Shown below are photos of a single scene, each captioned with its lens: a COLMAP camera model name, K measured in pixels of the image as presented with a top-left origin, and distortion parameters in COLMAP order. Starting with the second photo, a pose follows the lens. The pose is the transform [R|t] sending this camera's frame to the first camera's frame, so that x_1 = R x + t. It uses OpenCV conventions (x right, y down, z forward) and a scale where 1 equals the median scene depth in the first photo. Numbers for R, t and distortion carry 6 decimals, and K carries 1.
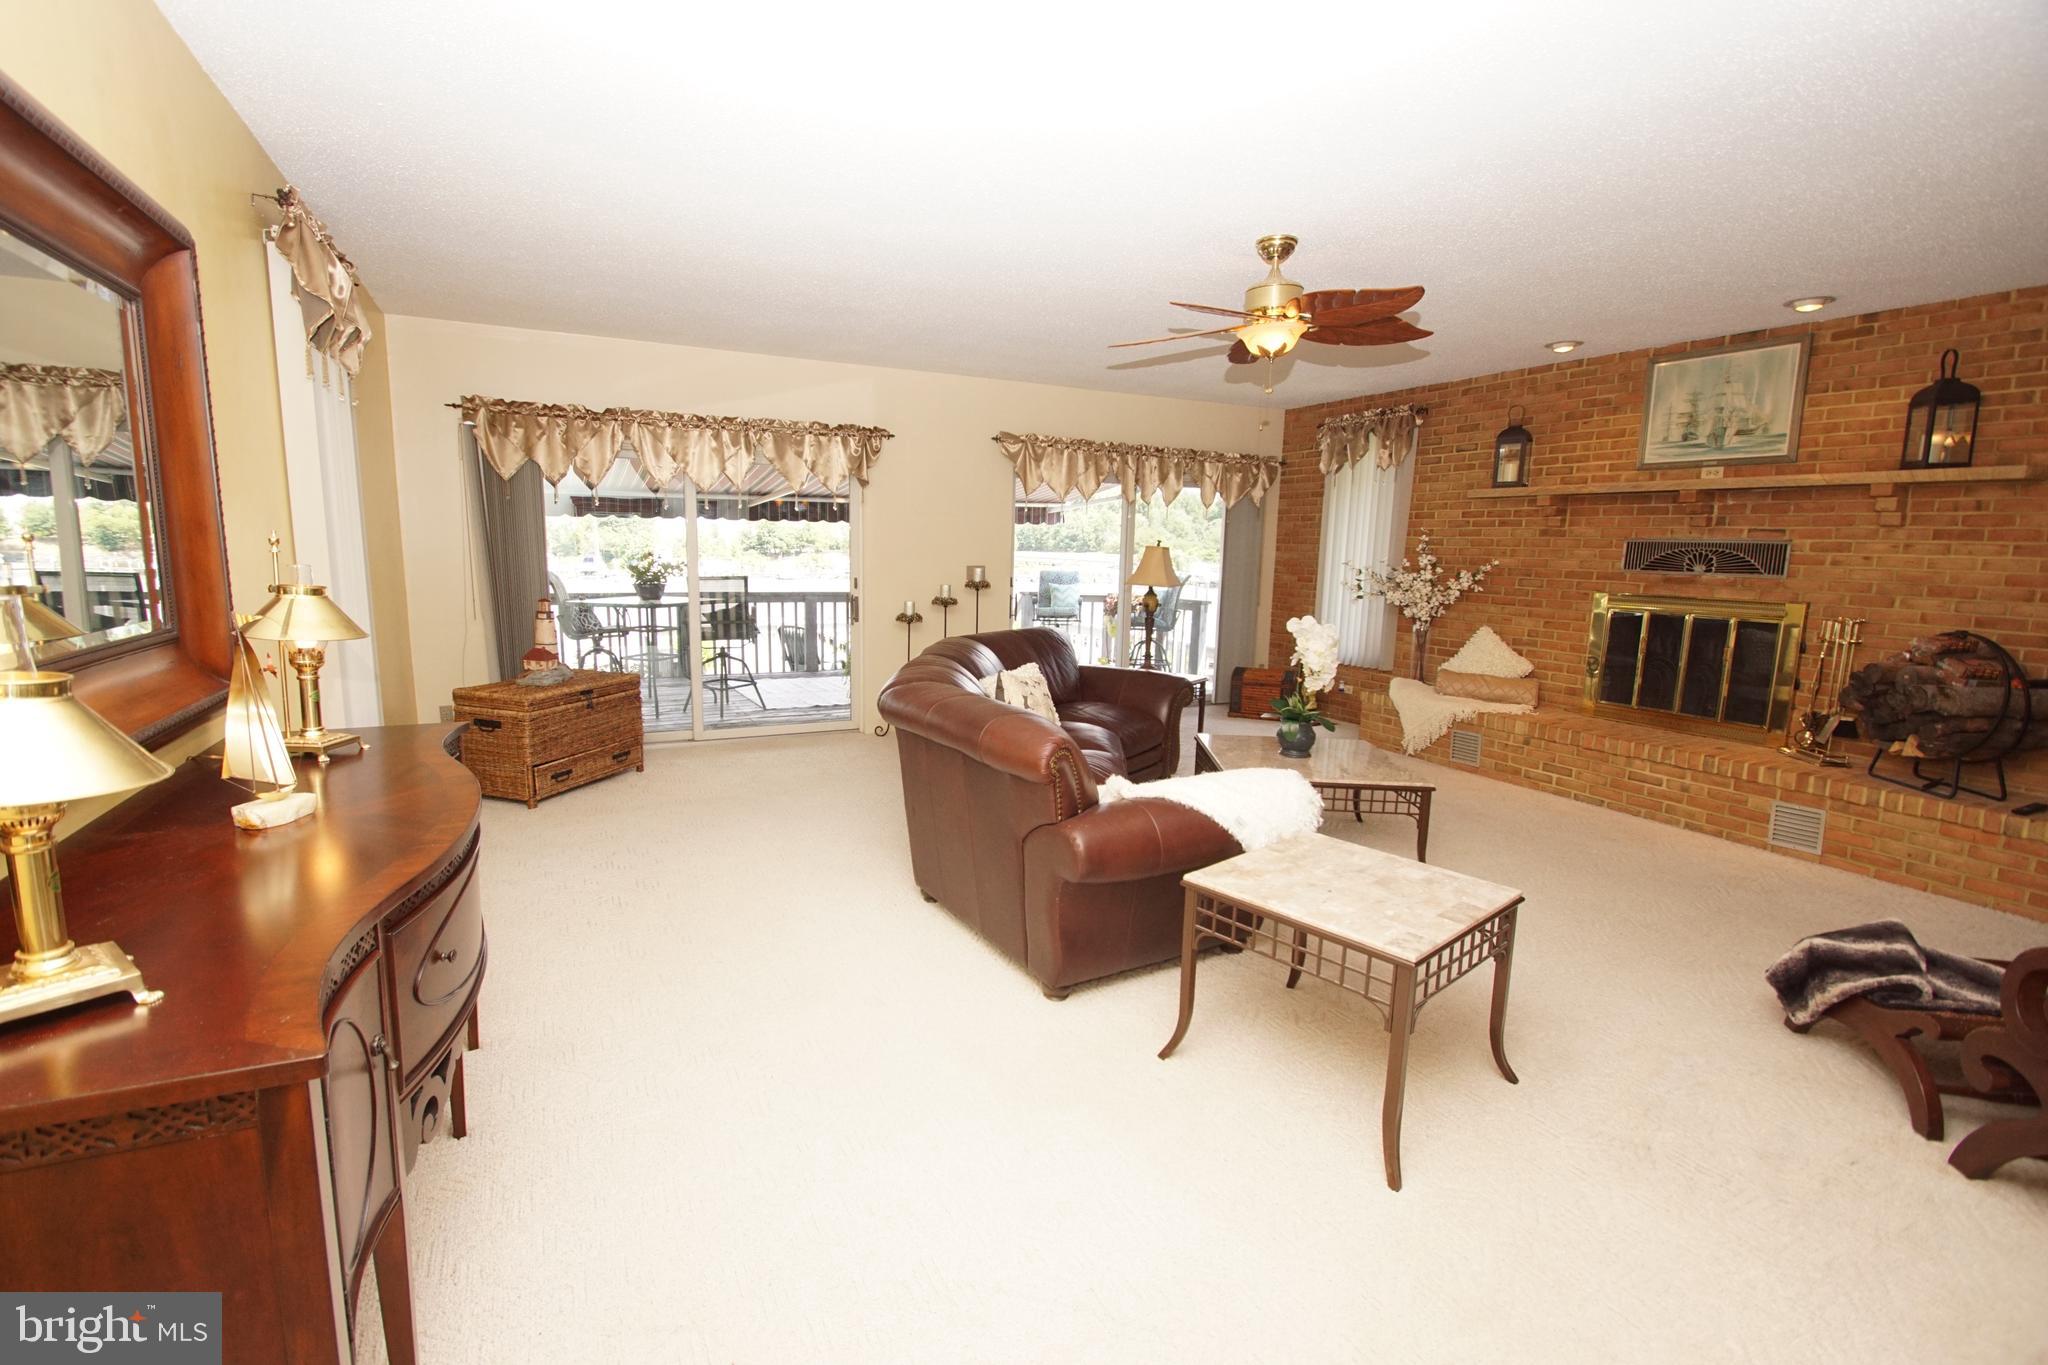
lens RADIAL K [[906.4, 0, 1015.7], [0, 906.4, 687.3], [0, 0, 1]] dist [0.006285, -0.010496]
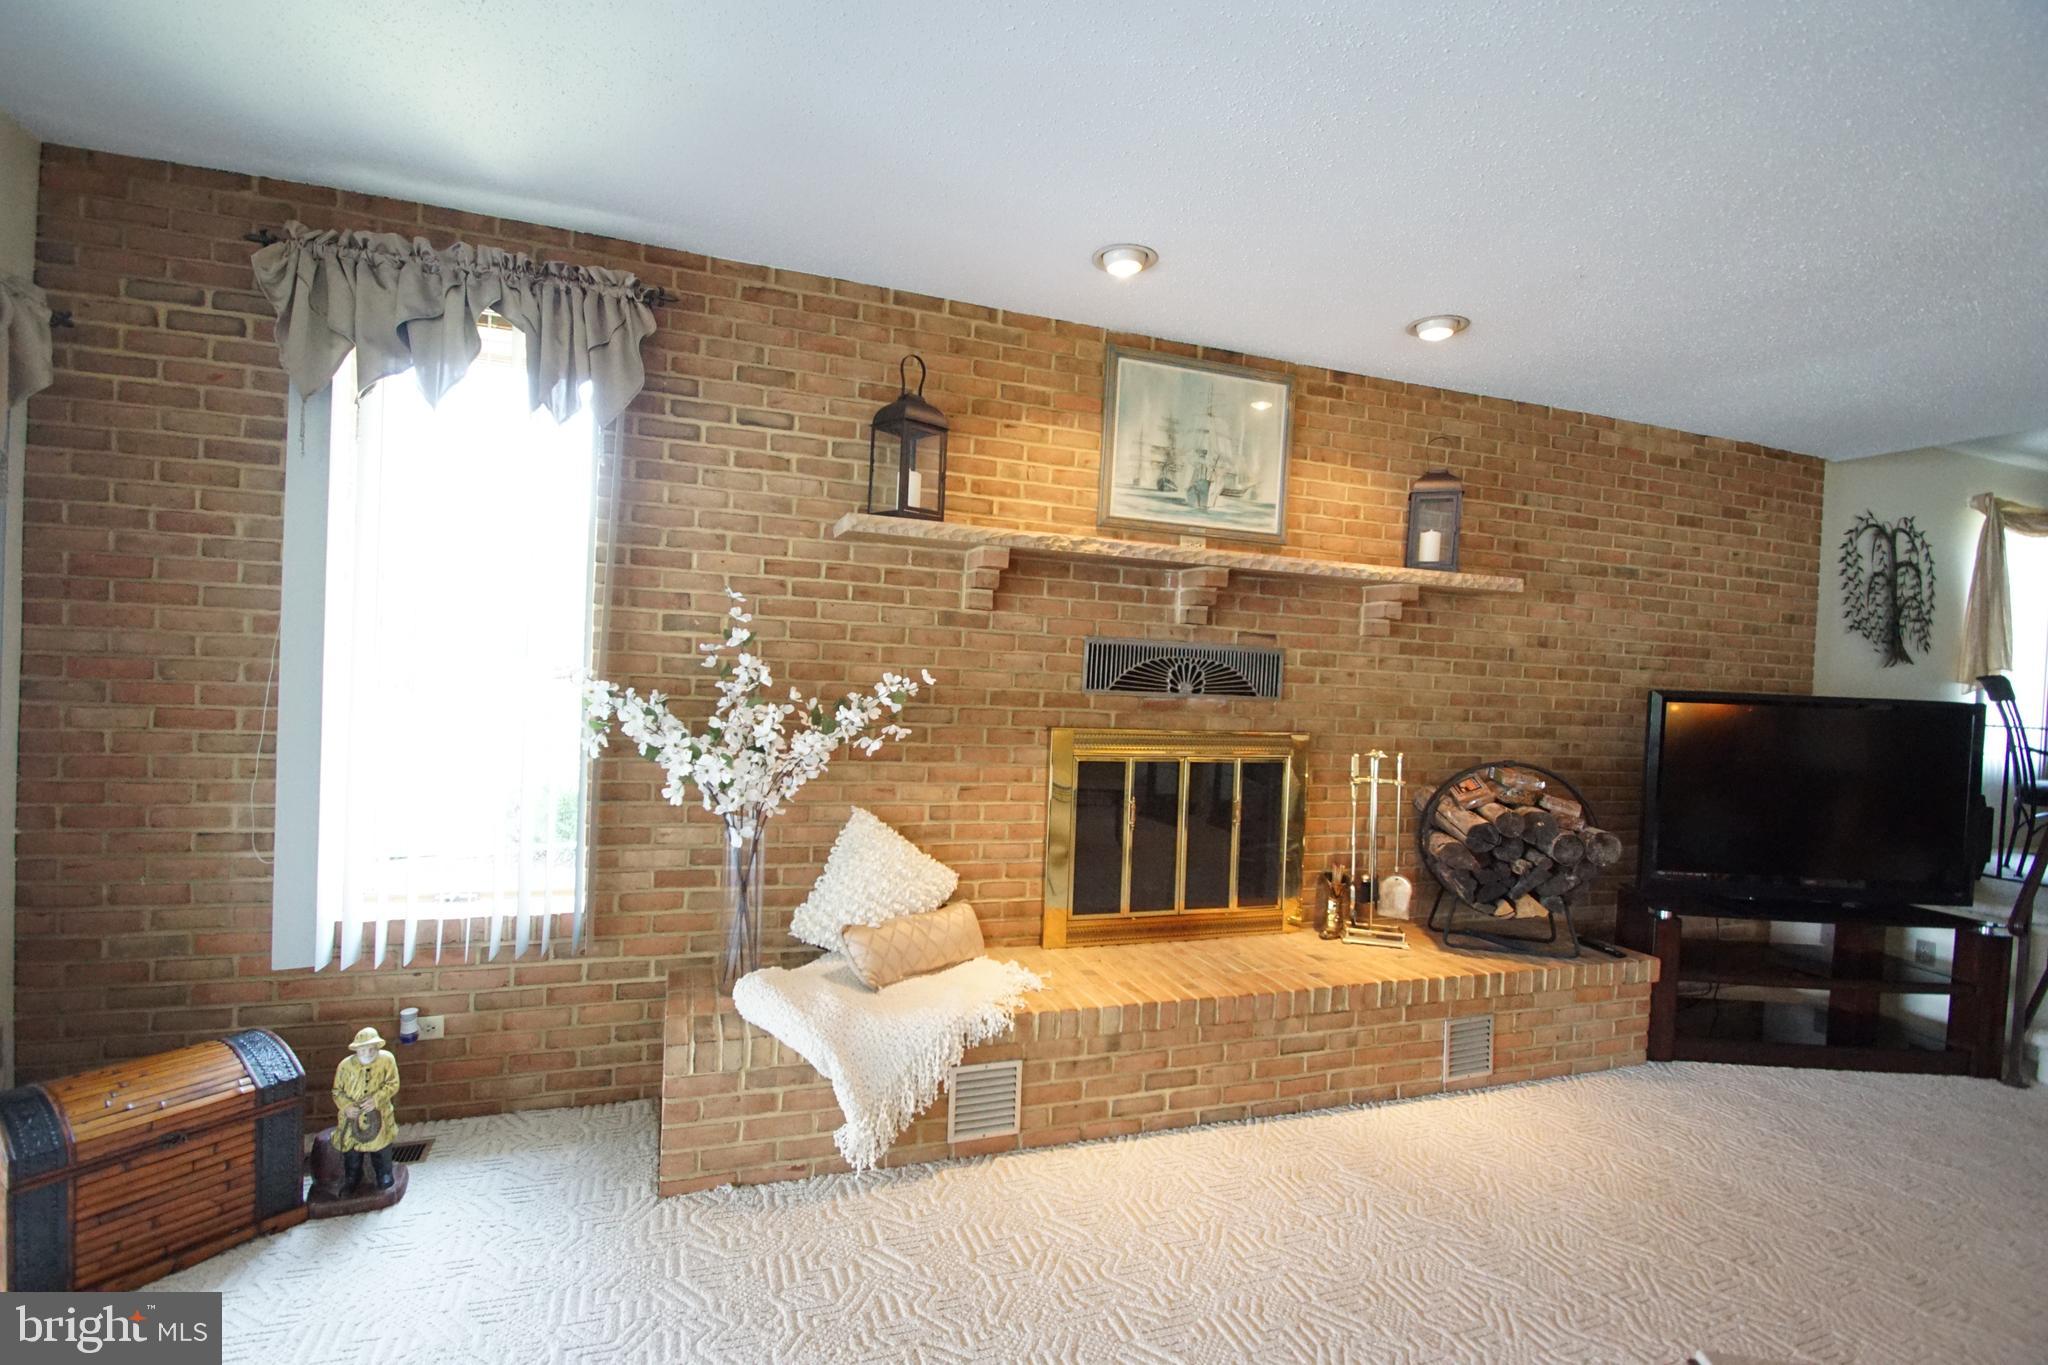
lens RADIAL K [[906.4, 0, 1024.5], [0, 906.4, 693.0], [0, 0, 1]] dist [0.006285, -0.010496]
pose [[0.148216, -0.031716, 0.988446, 0.085096], [0.117312, 0.992993, 0.014271, -0.149530], [-0.981972, 0.113841, 0.150898, 1.011314]]
